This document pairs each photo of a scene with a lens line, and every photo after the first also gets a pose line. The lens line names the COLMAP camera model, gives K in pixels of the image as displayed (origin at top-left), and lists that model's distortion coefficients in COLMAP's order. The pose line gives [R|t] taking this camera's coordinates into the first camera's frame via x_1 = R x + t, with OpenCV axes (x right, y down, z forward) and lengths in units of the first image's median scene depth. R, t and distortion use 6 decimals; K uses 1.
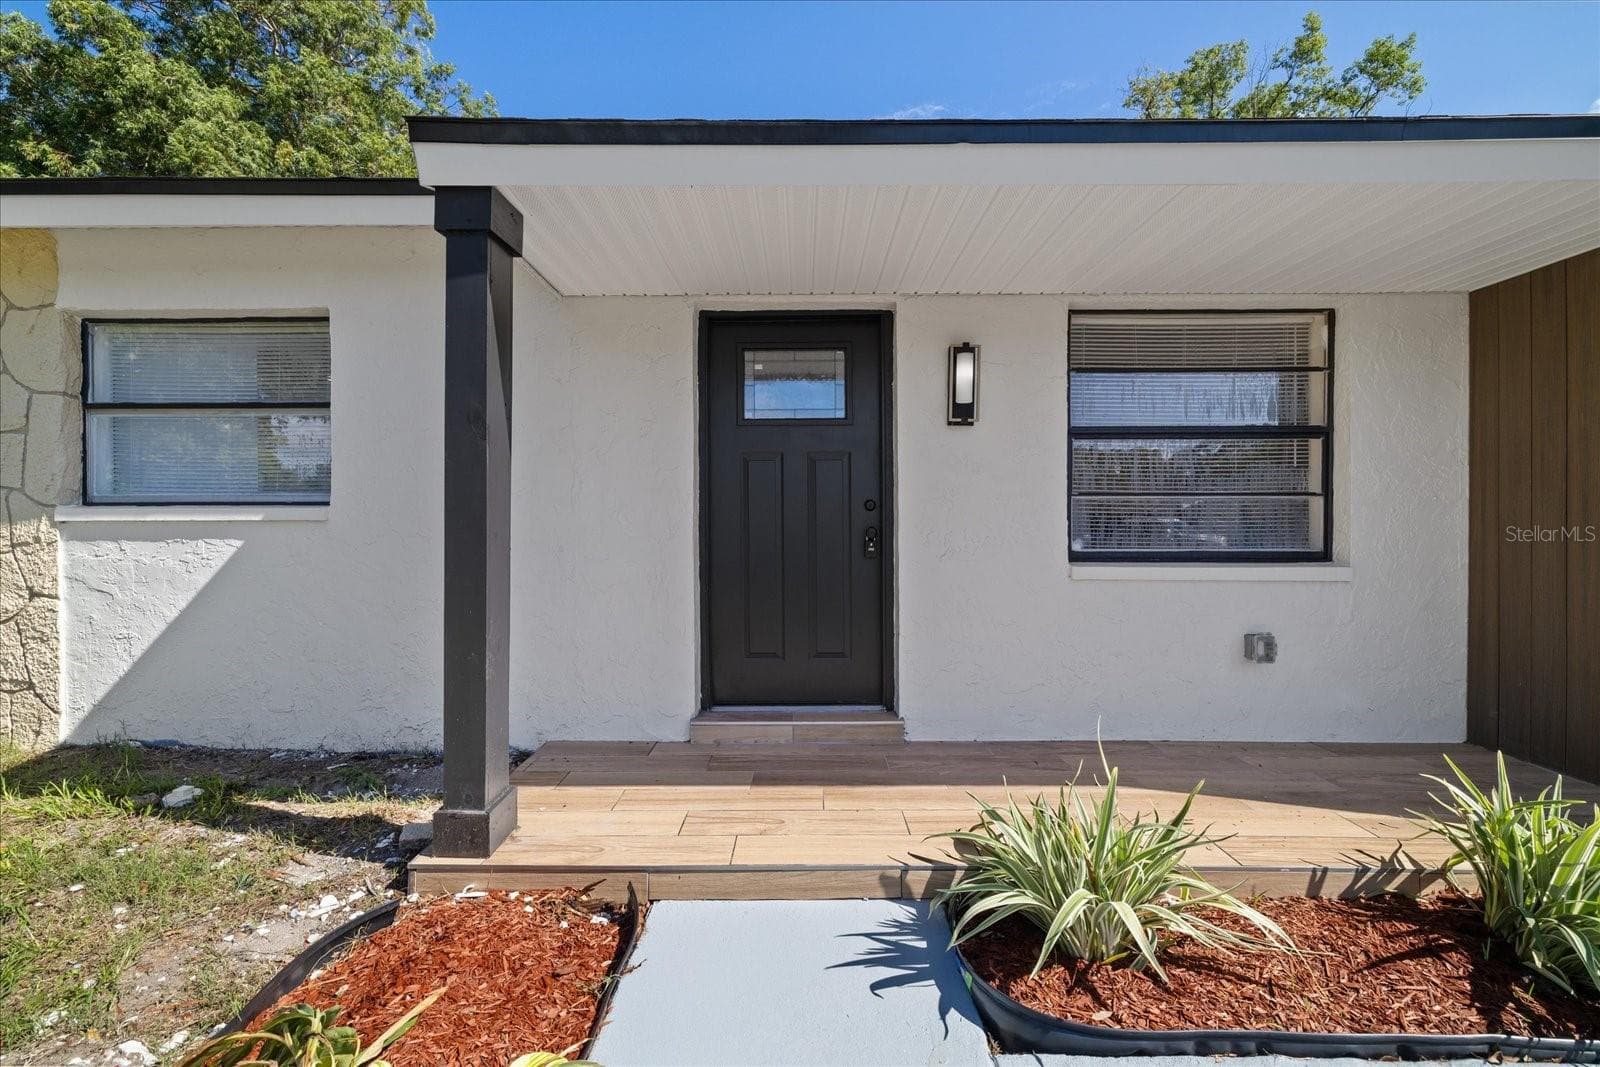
lens RADIAL K [[688.7, 0, 789.6], [0, 688.7, 539.2], [0, 0, 1]] dist [0.004024, 0.000649]
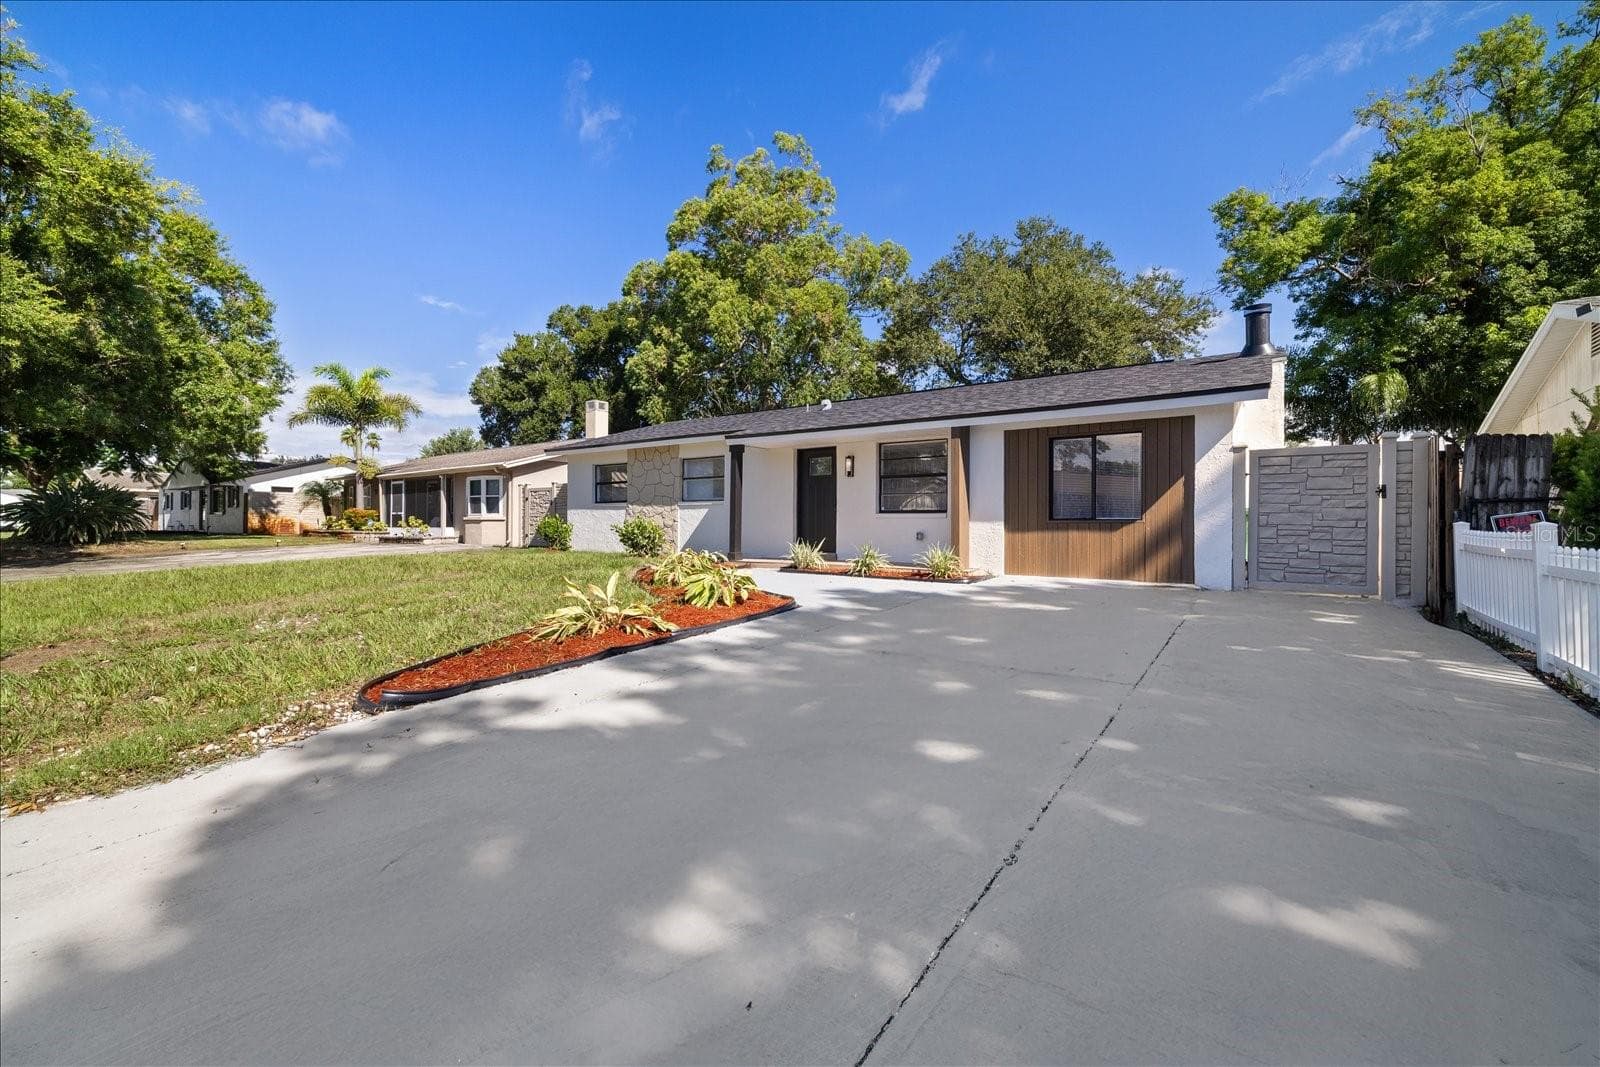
lens RADIAL K [[664.5, 0, 801.3], [0, 664.5, 533.8], [0, 0, 1]] dist [0.006816, 0.000863]
pose [[0.825730, 0.013302, -0.563908, 1.961607], [-0.009630, 0.999909, 0.009486, 0.109135], [0.563983, -0.002402, 0.825783, -2.033059]]
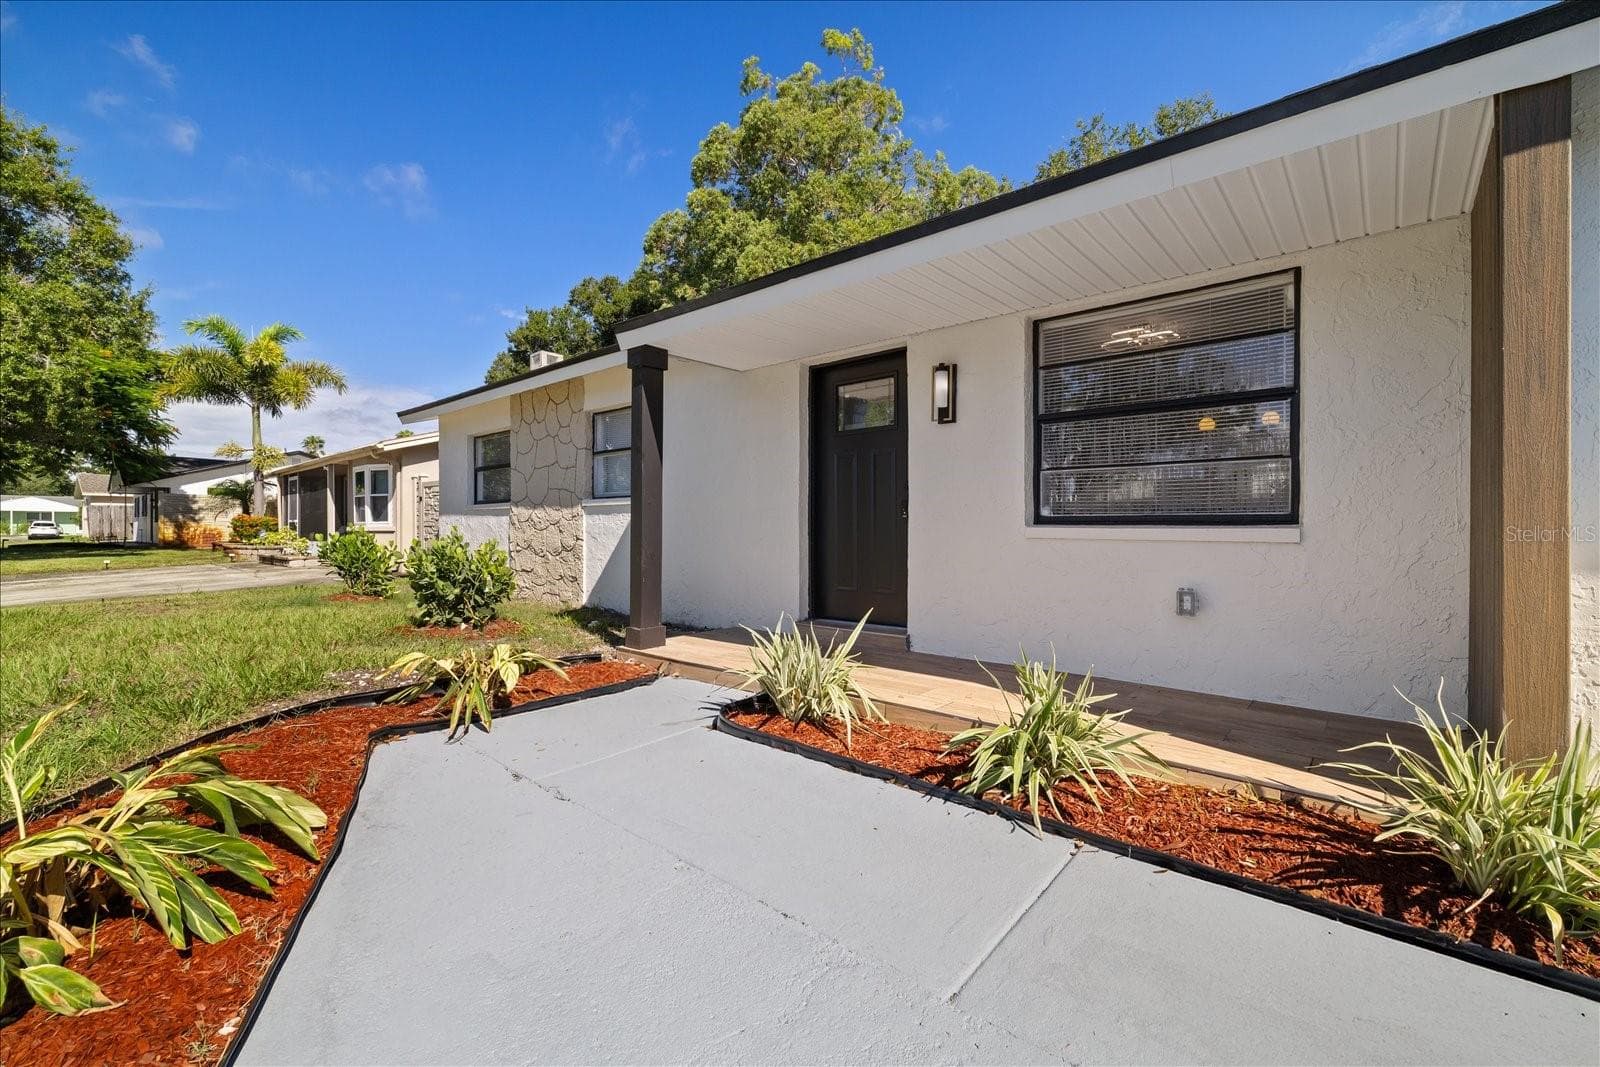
lens RADIAL K [[664.5, 0, 799.8], [0, 664.5, 530.5], [0, 0, 1]] dist [0.006816, 0.000863]
pose [[0.762305, 0.005860, -0.647191, 0.826272], [-0.004756, 0.999983, 0.003452, 0.040466], [0.647200, 0.000447, 0.762320, -0.175814]]
